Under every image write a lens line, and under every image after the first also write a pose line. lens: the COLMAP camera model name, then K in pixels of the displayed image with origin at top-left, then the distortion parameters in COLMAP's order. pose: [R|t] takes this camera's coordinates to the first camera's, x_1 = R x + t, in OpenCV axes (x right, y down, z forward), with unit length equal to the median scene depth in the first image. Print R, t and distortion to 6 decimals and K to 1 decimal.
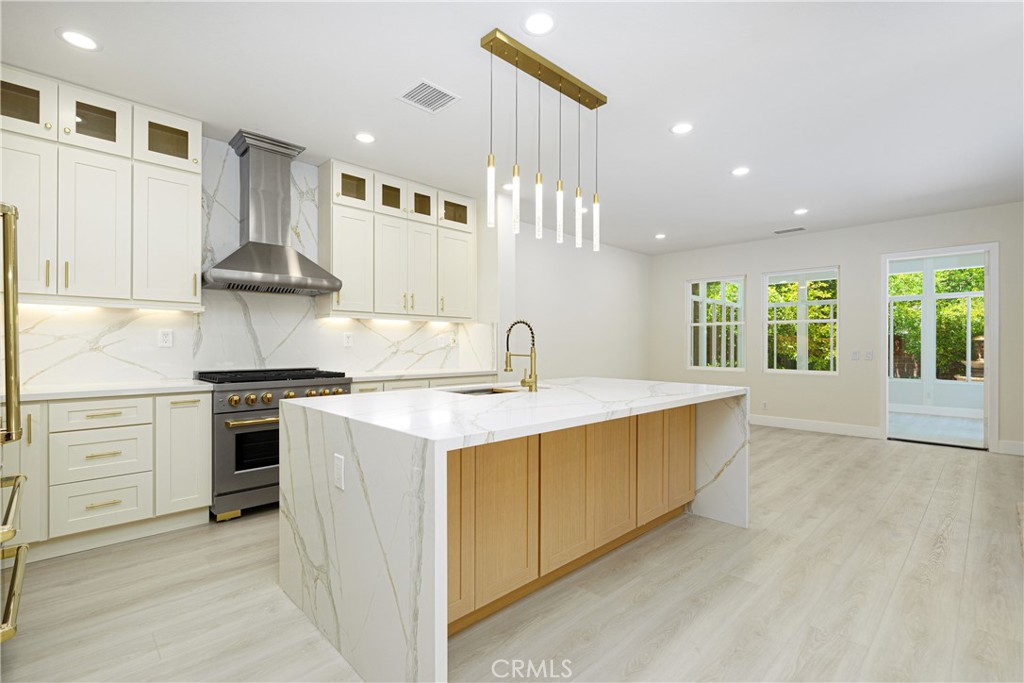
lens RADIAL K [[470.4, 0, 512.5], [0, 470.4, 344.3], [0, 0, 1]] dist [0.016996, 0.000020]
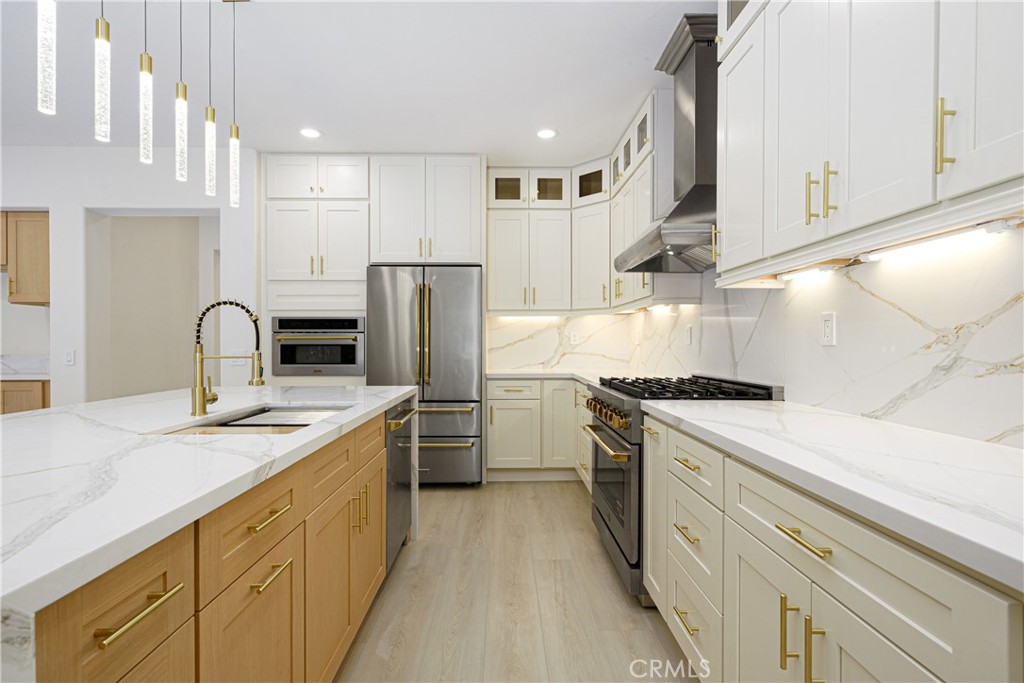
lens RADIAL K [[483.6, 0, 516.0], [0, 483.6, 347.4], [0, 0, 1]] dist [-0.022885, -0.000104]
pose [[-0.679035, -0.000462, -0.734106, 0.131337], [-0.006539, 0.999964, 0.005418, 0.006373], [0.734077, 0.008479, -0.679013, 1.061484]]
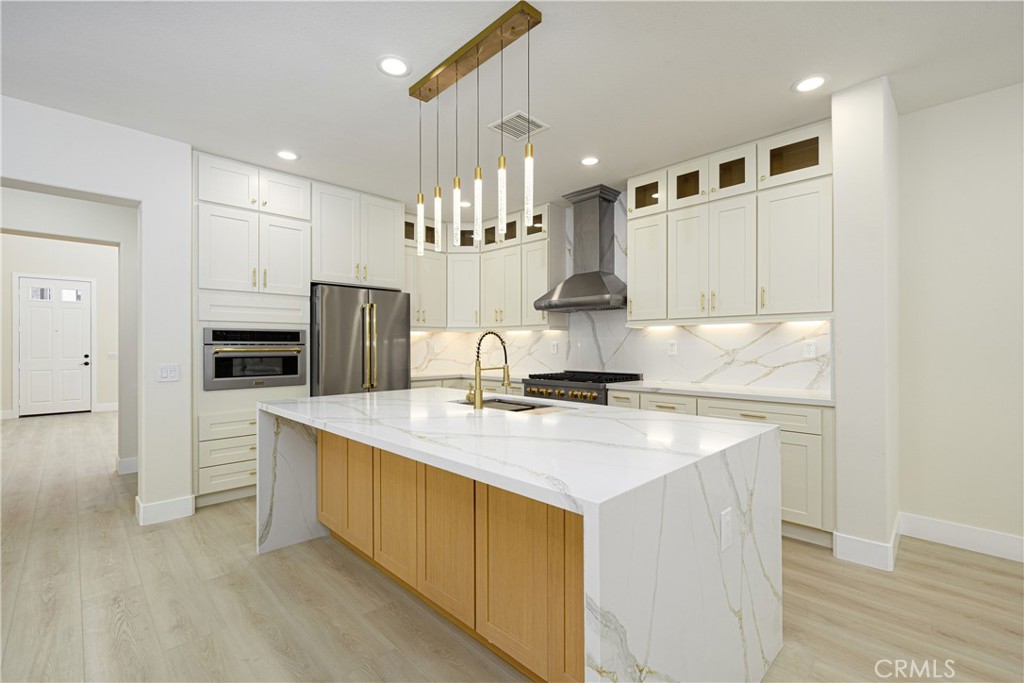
lens RADIAL K [[452.1, 0, 510.2], [0, 452.1, 345.4], [0, 0, 1]] dist [-0.000751, -0.000177]
pose [[0.005124, -0.006878, -0.999963, 0.566802], [-0.001928, 0.999974, -0.006888, -0.007600], [0.999985, 0.001963, 0.005111, 0.650059]]
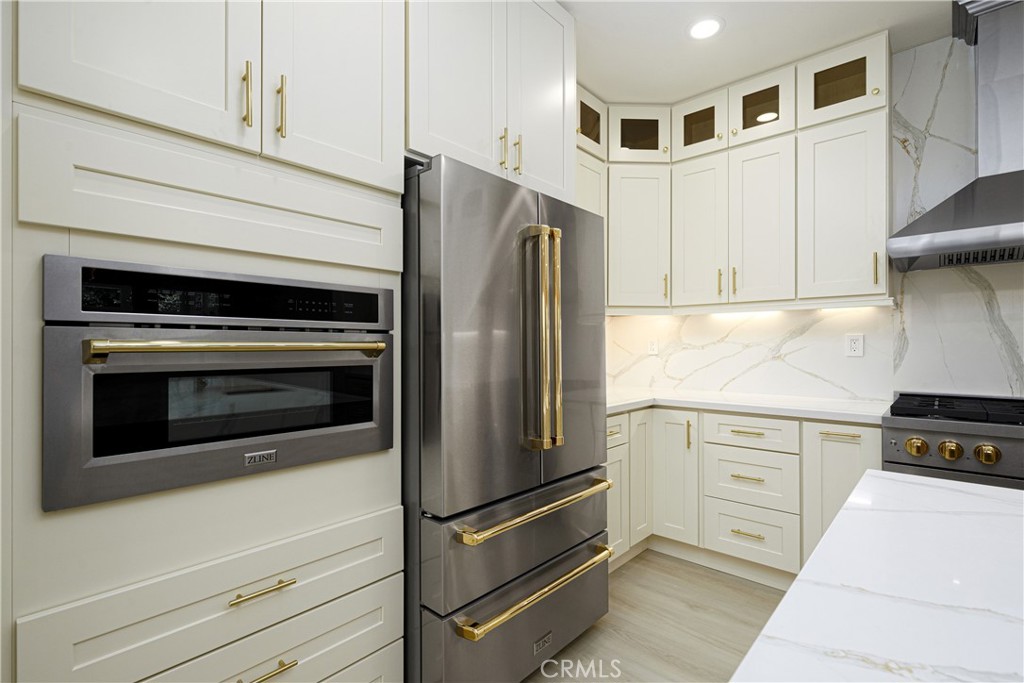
lens RADIAL K [[470.2, 0, 508.7], [0, 470.2, 345.6], [0, 0, 1]] dist [0.000289, -0.000046]
pose [[0.052259, -0.009257, -0.998591, -0.006166], [-0.002499, 0.999953, -0.009400, -0.002427], [0.998630, 0.002987, 0.052233, 0.312348]]
